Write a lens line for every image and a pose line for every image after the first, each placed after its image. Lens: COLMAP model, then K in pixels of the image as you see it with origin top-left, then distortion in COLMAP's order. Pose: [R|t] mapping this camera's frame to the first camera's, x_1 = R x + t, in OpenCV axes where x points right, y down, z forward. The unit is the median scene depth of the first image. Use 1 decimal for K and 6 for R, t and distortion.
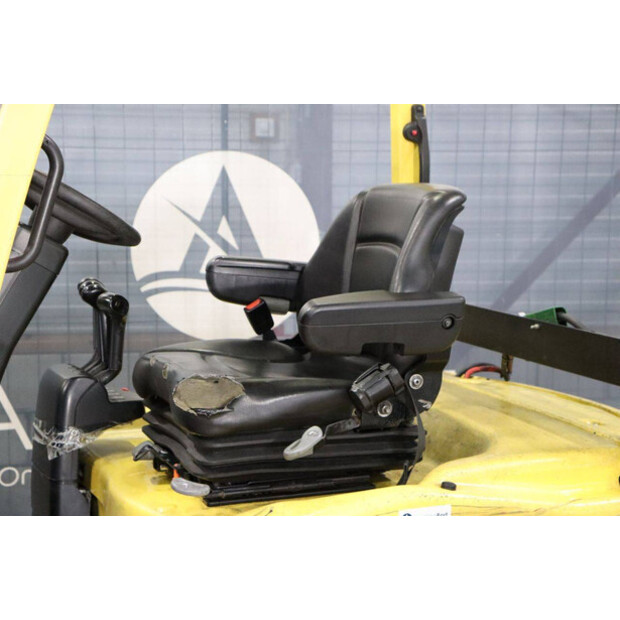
lens RADIAL K [[1295.1, 0, 309.3], [0, 1295.1, 310.8], [0, 0, 1]] dist [0.300084, 0.000000]
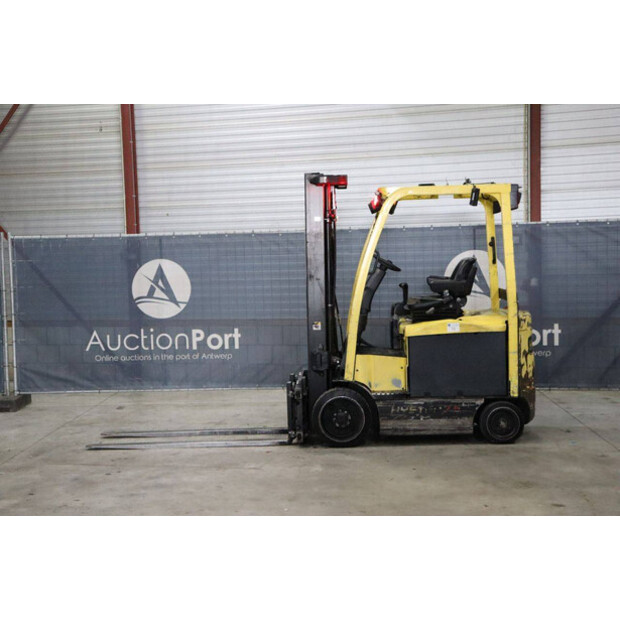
lens RADIAL K [[1010.0, 0, 323.4], [0, 1010.0, 315.0], [0, 0, 1]] dist [0.151793, 0.000000]
pose [[0.905488, -0.003935, -0.424353, 1.095180], [-0.020938, 0.998325, -0.053934, 0.292384], [0.423854, 0.057722, 0.903889, -2.281331]]
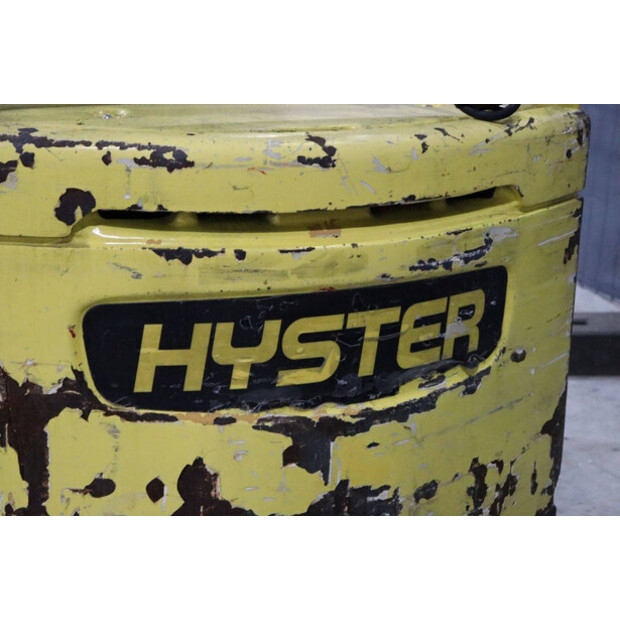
lens RADIAL K [[1473.3, 0, 324.3], [0, 1473.3, 311.0], [0, 0, 1]] dist [0.413597, 0.000000]
pose [[0.040870, 0.254364, -0.966245, 0.975438], [-0.161571, 0.956008, 0.244835, -0.016797], [0.986014, 0.146111, 0.080170, 1.107559]]
